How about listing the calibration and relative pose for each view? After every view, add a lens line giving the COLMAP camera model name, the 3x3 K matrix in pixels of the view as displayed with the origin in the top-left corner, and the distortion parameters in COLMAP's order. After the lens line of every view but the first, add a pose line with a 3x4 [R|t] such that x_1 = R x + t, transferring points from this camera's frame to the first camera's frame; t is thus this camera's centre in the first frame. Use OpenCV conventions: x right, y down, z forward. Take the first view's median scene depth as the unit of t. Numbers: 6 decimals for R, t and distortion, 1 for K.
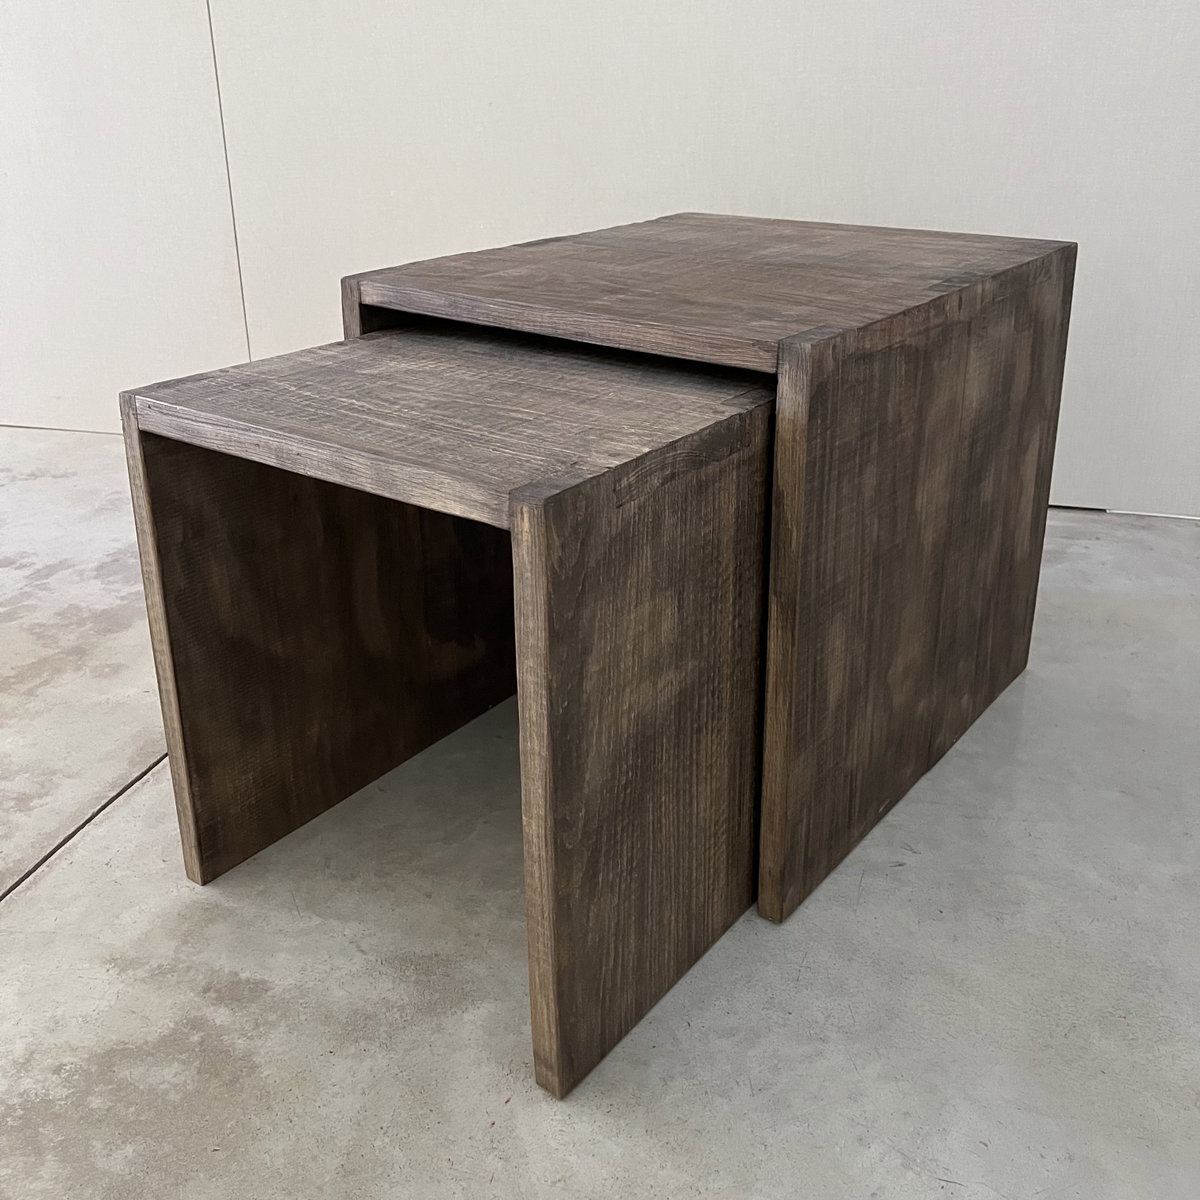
lens RADIAL K [[1231.6, 0, 598.7], [0, 1231.6, 513.2], [0, 0, 1]] dist [0.102035, -0.178591]
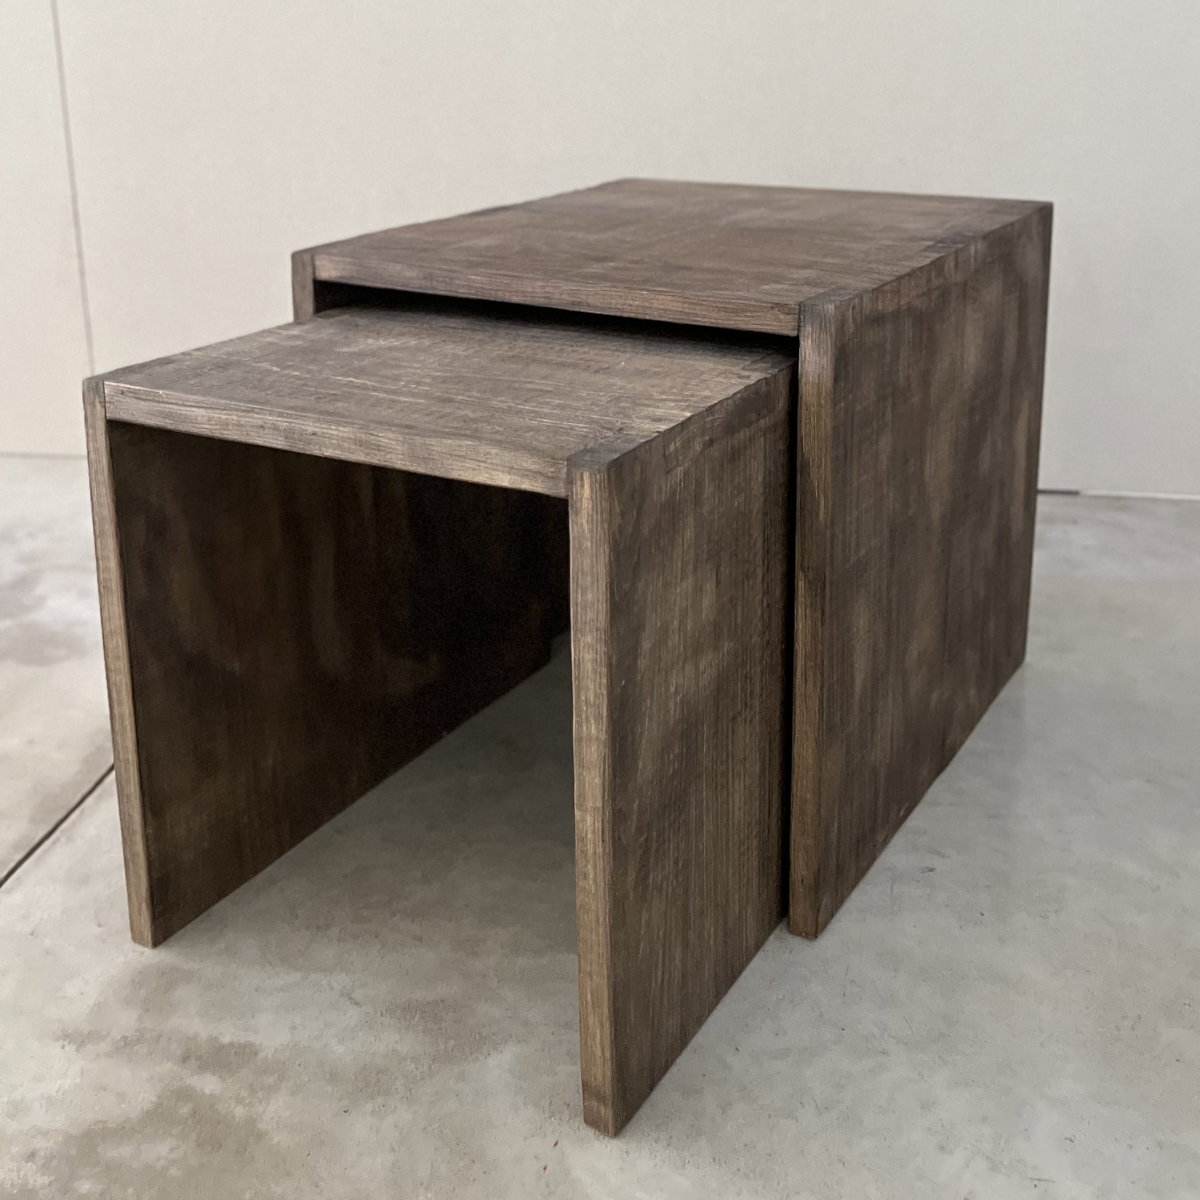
lens RADIAL K [[1506.9, 0, 594.7], [0, 1506.9, 397.2], [0, 0, 1]] dist [0.105064, -0.176914]
pose [[0.992651, -0.031480, 0.116844, -0.141304], [0.042664, 0.994612, -0.094484, 0.035983], [-0.113240, 0.098775, 0.988646, -0.133816]]
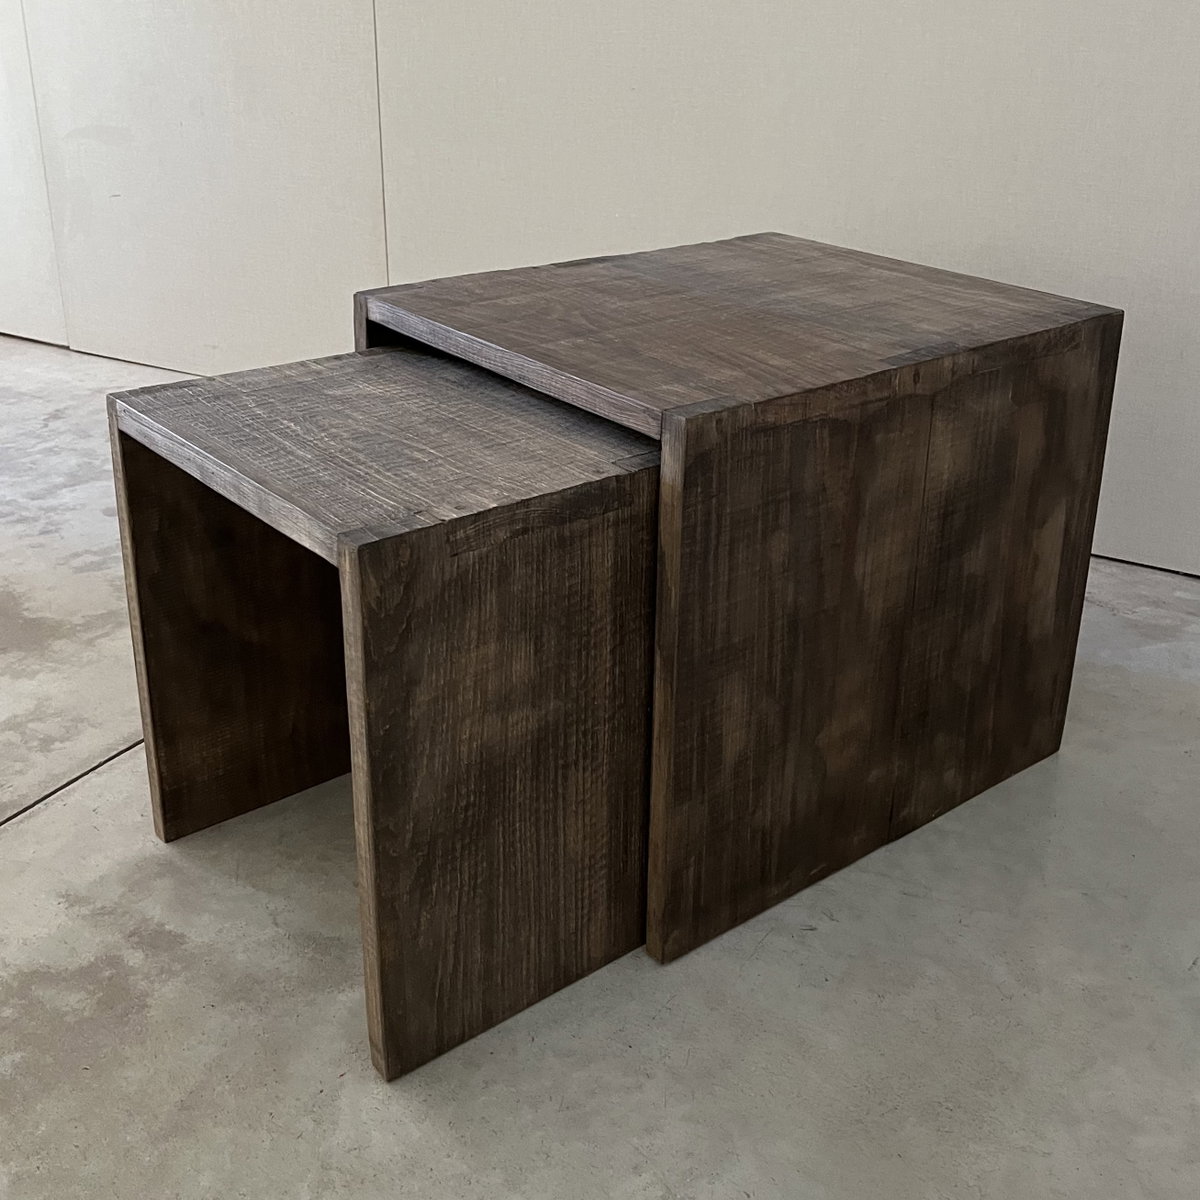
lens RADIAL K [[1437.8, 0, 657.2], [0, 1437.8, 500.0], [0, 0, 1]] dist [0.094447, -0.172603]
pose [[0.976568, 0.108741, -0.185714, 0.343227], [-0.106298, 0.994066, 0.023090, -0.083365], [0.187123, -0.002807, 0.982332, -0.186686]]
